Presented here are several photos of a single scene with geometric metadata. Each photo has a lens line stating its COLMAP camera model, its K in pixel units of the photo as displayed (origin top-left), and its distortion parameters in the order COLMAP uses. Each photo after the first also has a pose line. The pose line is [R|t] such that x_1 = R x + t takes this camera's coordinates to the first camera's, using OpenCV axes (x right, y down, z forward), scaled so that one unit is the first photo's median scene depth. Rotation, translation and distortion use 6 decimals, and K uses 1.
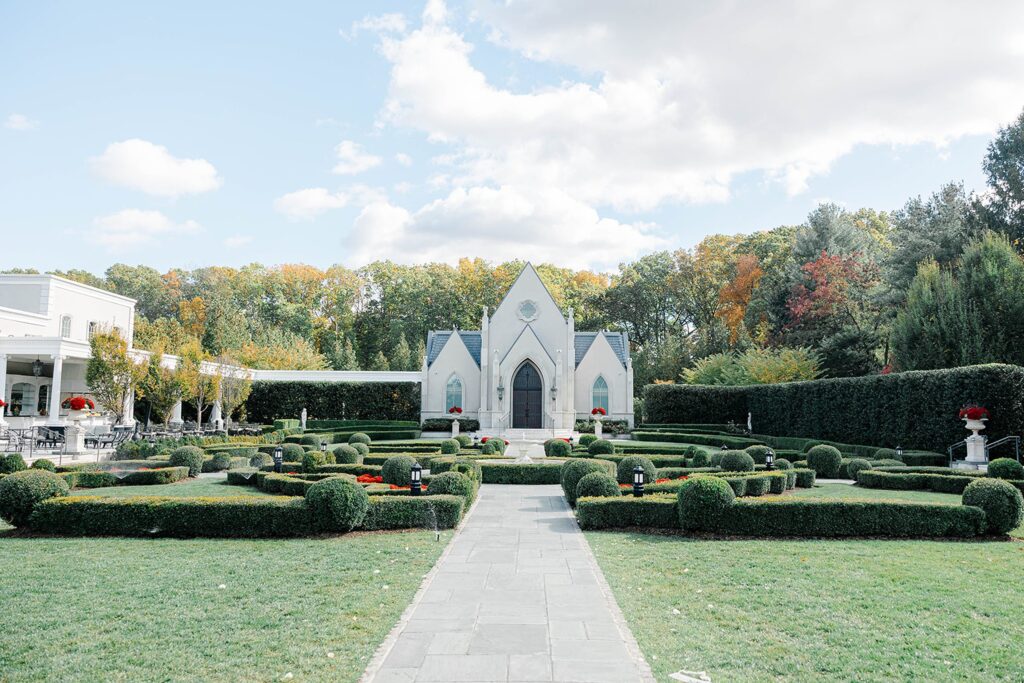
lens RADIAL K [[820.3, 0, 512.0], [0, 820.3, 341.5], [0, 0, 1]] dist [0.001888, 0.000117]
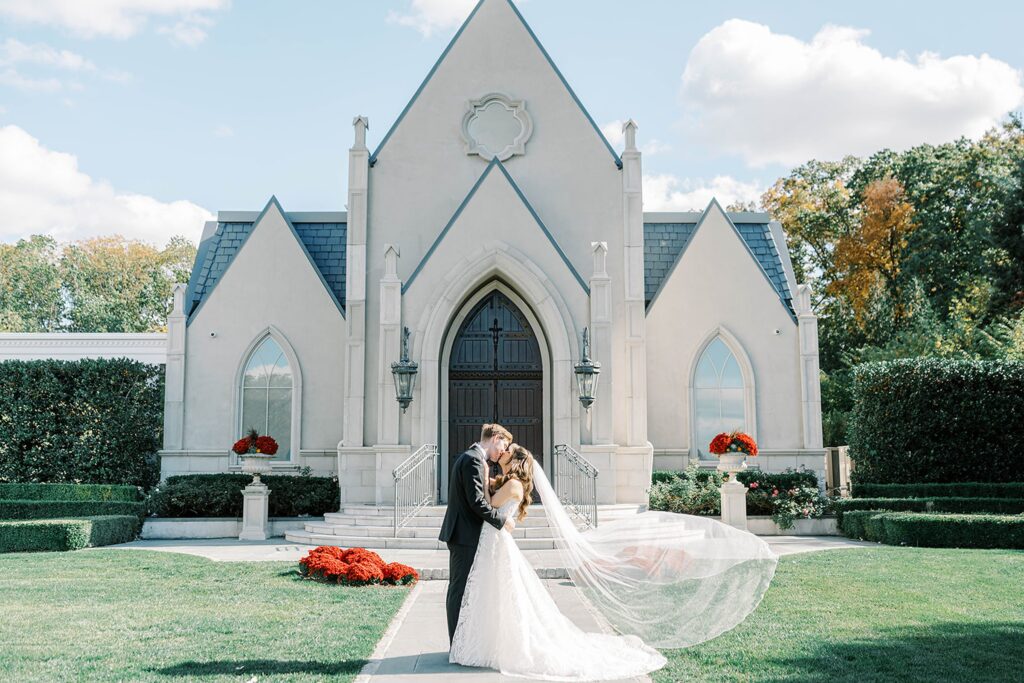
lens RADIAL K [[1028.4, 0, 509.3], [0, 1028.4, 361.5], [0, 0, 1]] dist [0.006984, 0.005001]
pose [[0.999087, -0.006822, 0.042173, 0.007639], [0.007835, 0.999683, -0.023910, 0.062496], [-0.041997, 0.024218, 0.998824, 0.617012]]
